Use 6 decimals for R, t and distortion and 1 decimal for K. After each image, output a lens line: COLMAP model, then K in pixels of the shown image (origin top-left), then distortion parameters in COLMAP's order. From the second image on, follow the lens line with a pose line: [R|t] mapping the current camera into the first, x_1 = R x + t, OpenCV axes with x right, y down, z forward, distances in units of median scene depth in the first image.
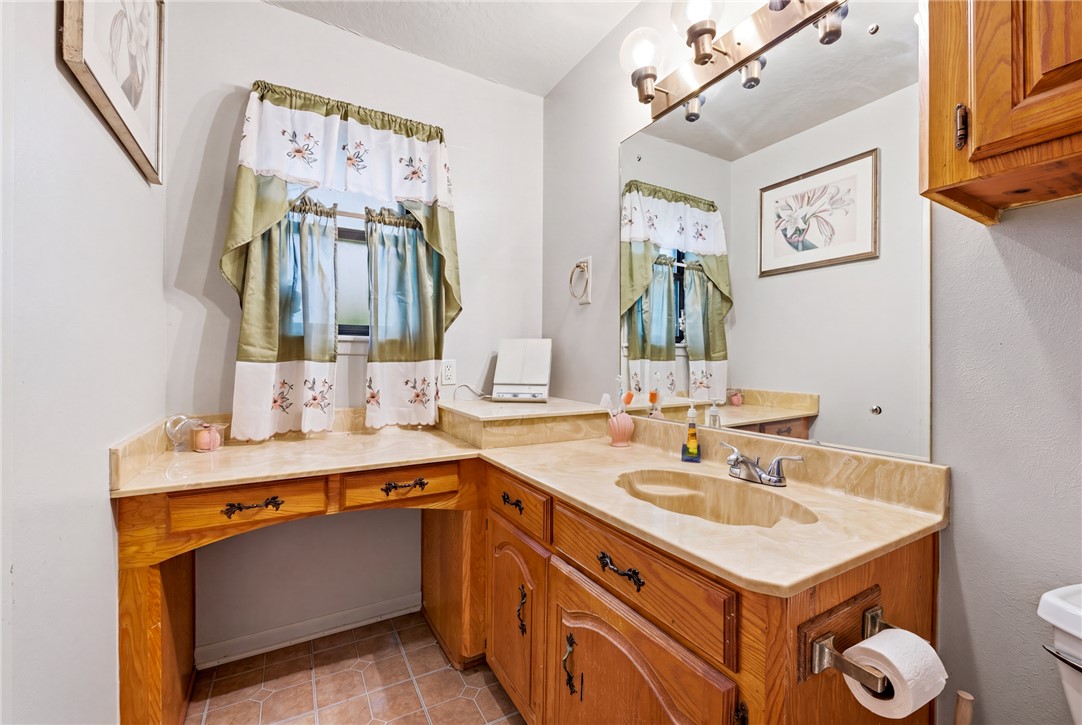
lens RADIAL K [[450.1, 0, 541.0], [0, 450.1, 362.5], [0, 0, 1]] dist [0.001428, -0.000025]
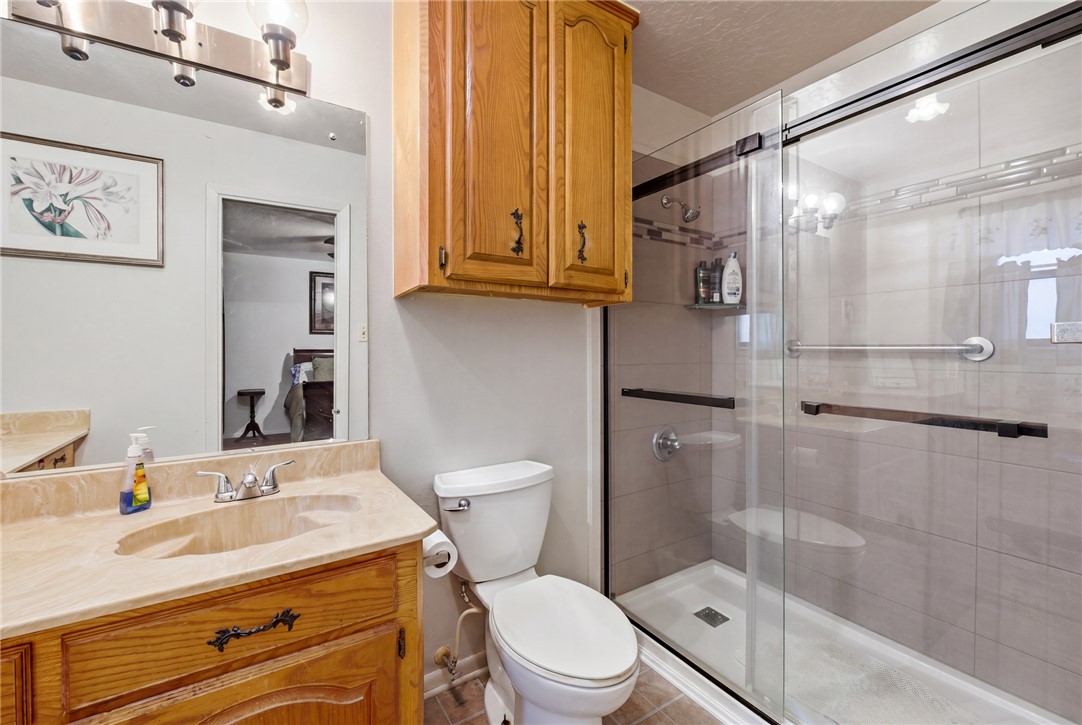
lens RADIAL K [[451.1, 0, 537.5], [0, 451.1, 356.2], [0, 0, 1]] dist [0.010753, -0.000285]
pose [[-0.042708, -0.015458, 0.998968, -0.499035], [0.012256, 0.999797, 0.015995, -0.059367], [-0.999012, 0.012927, -0.042510, 0.317223]]
